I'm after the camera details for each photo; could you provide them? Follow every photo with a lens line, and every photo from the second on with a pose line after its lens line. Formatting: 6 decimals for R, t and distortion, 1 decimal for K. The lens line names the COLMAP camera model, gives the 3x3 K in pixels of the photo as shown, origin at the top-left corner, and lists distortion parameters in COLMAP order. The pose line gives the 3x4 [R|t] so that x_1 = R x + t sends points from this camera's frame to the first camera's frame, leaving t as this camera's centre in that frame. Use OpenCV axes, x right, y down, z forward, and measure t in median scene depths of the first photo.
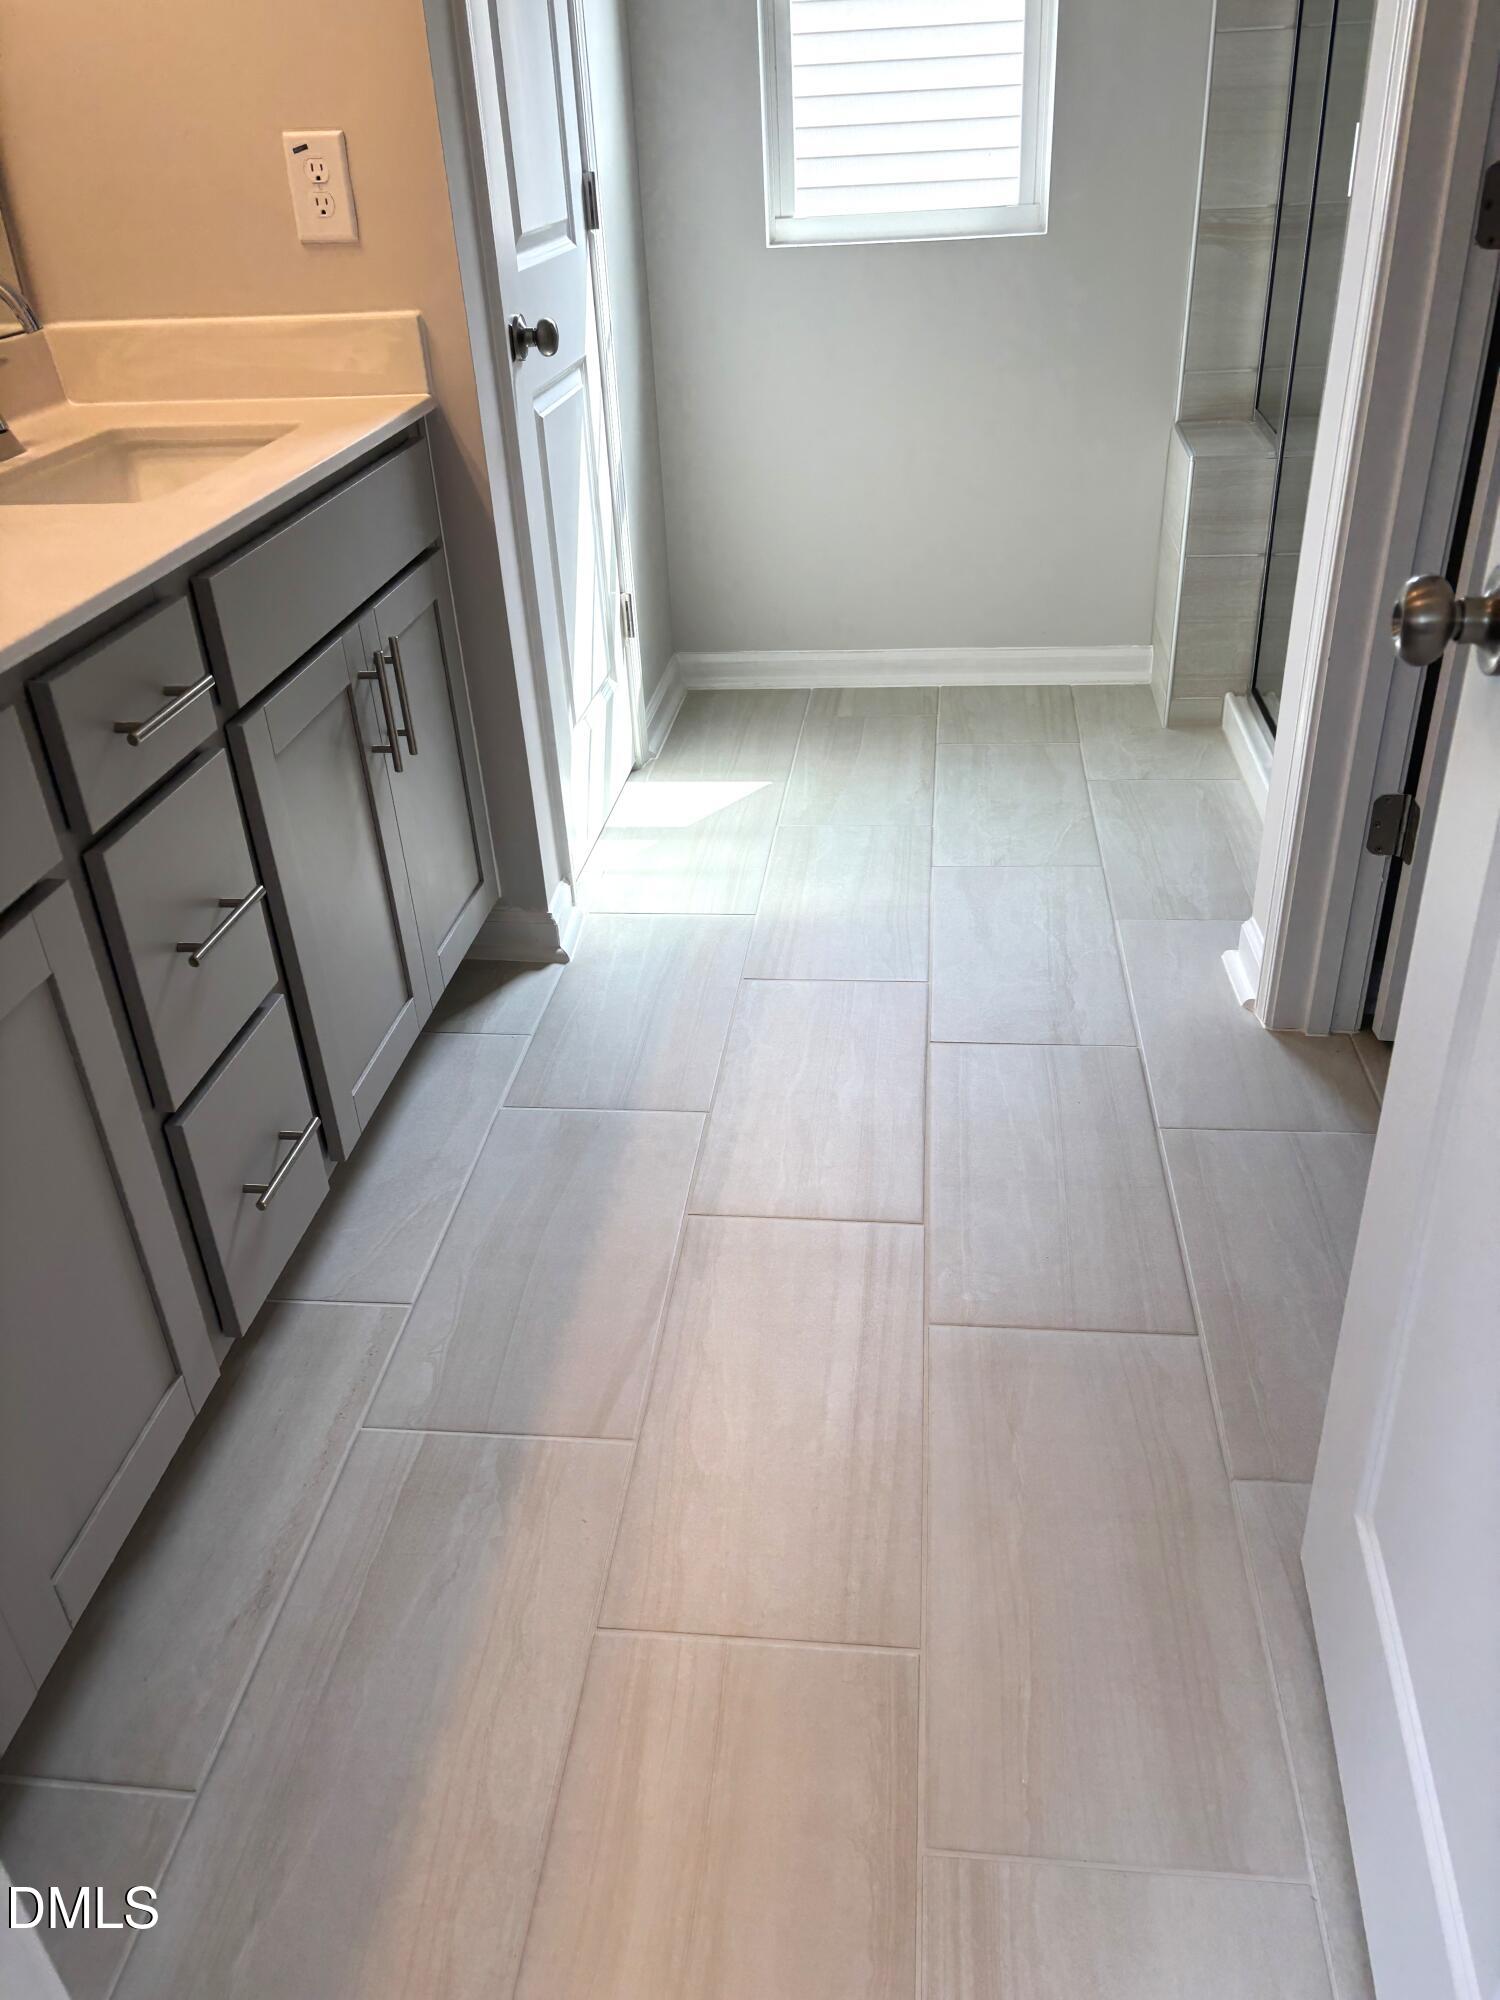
lens RADIAL K [[1506.3, 0, 750.0], [0, 1506.3, 1000.0], [0, 0, 1]] dist [0.008074, -0.000312]
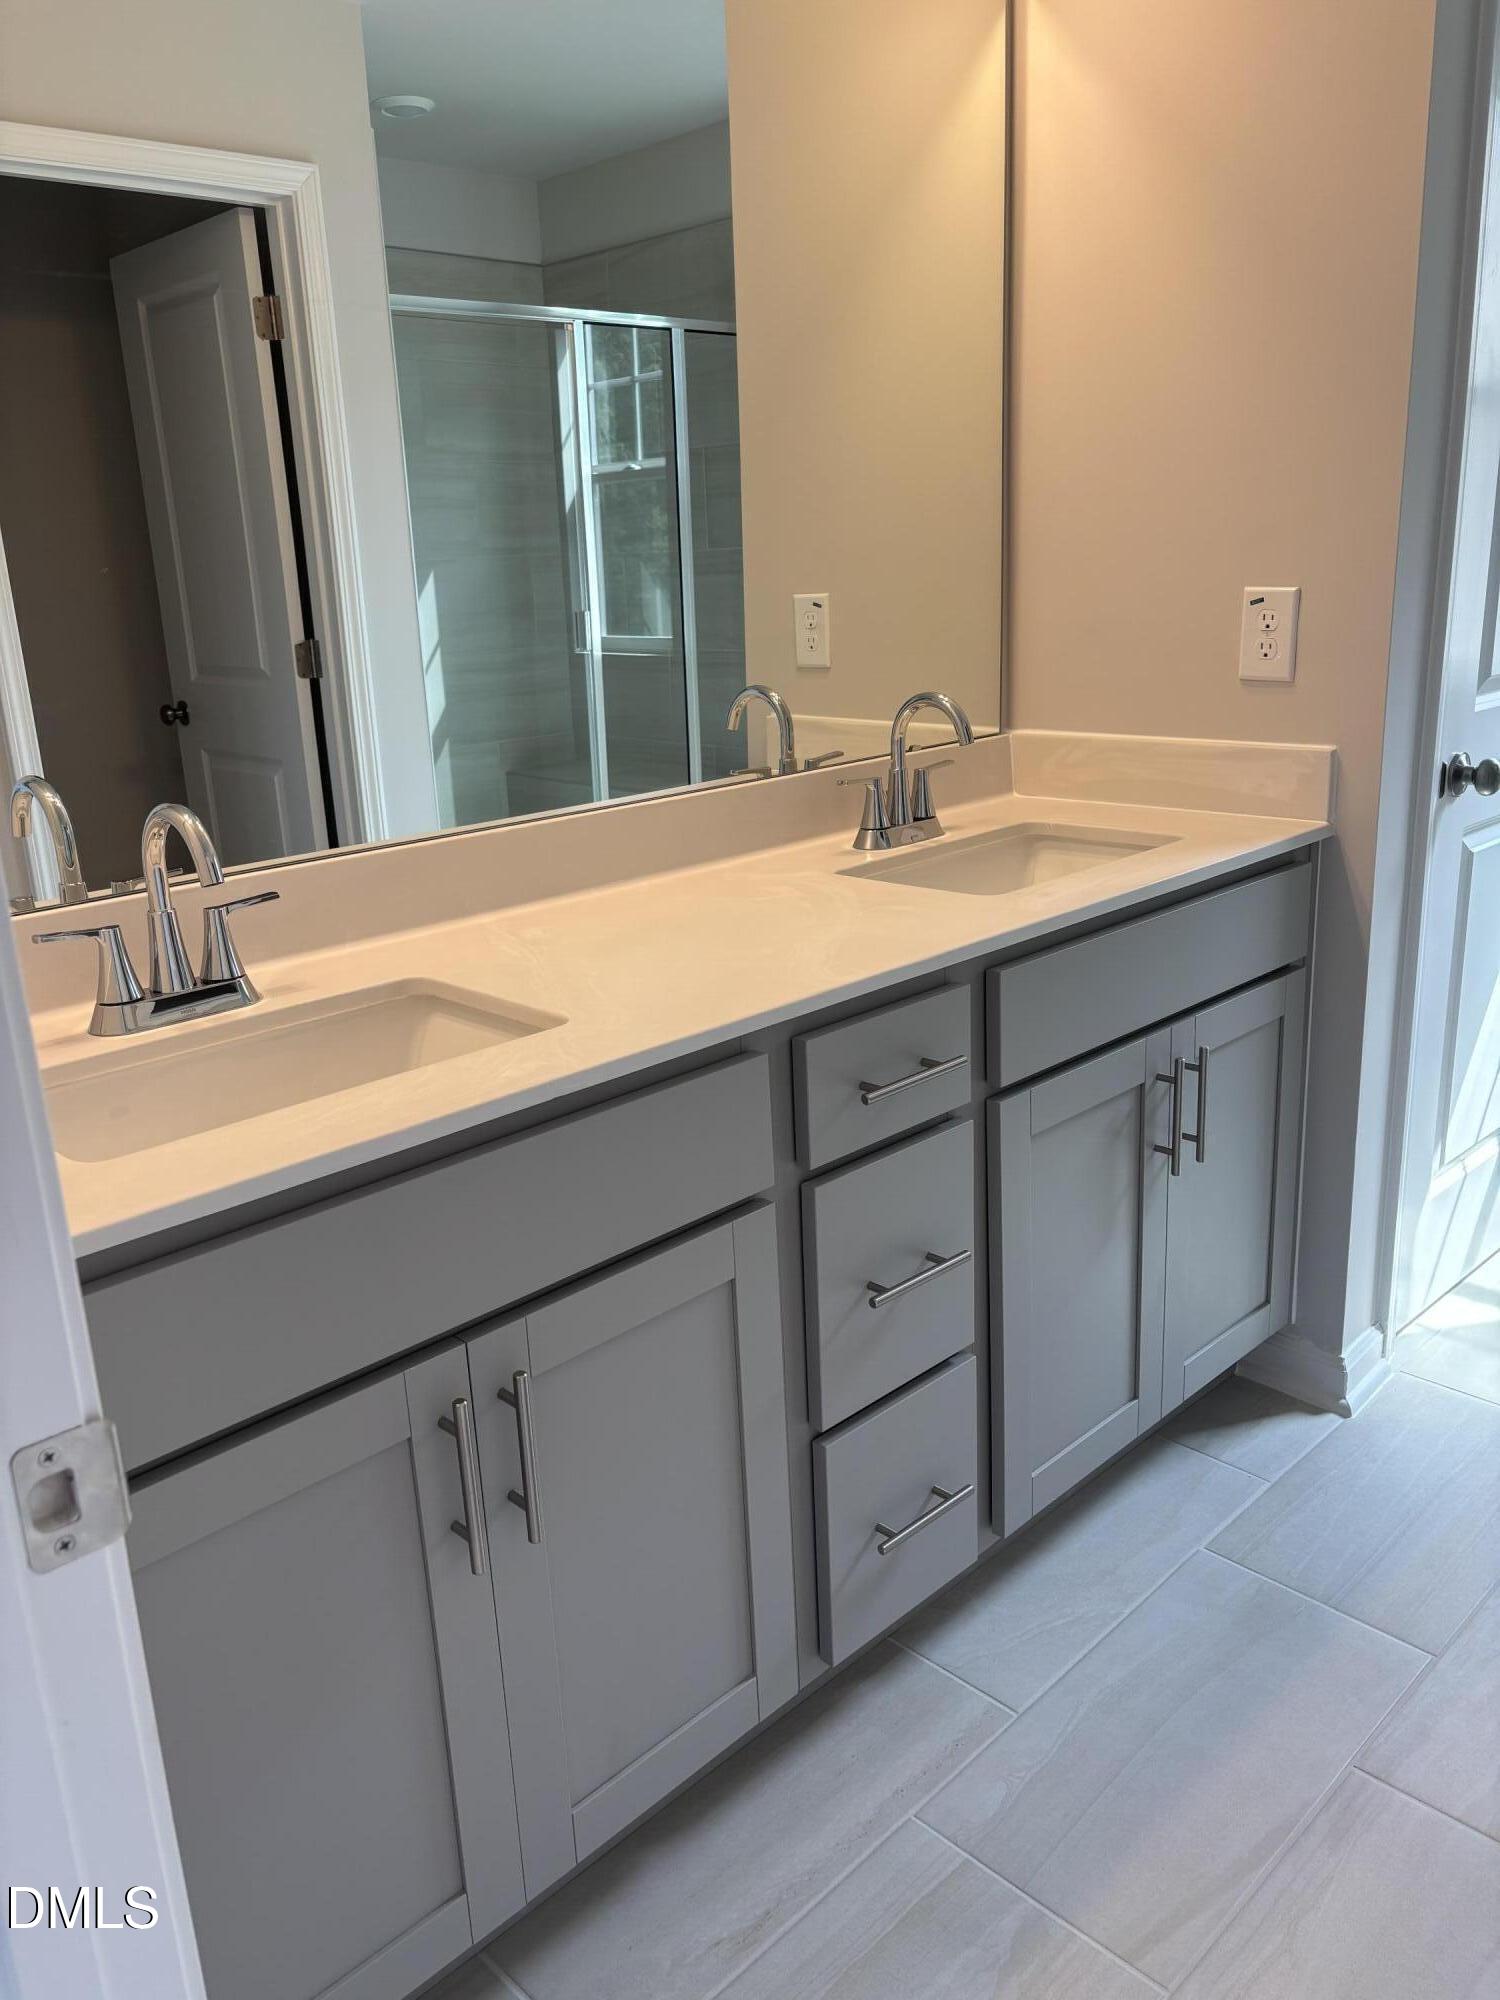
lens RADIAL K [[1506.3, 0, 750.0], [0, 1506.3, 1000.0], [0, 0, 1]] dist [0.008074, -0.000312]
pose [[0.770570, 0.186050, -0.609596, 0.142905], [-0.314036, 0.943119, -0.109121, -0.066352], [0.554620, 0.275520, 0.785166, 0.031323]]
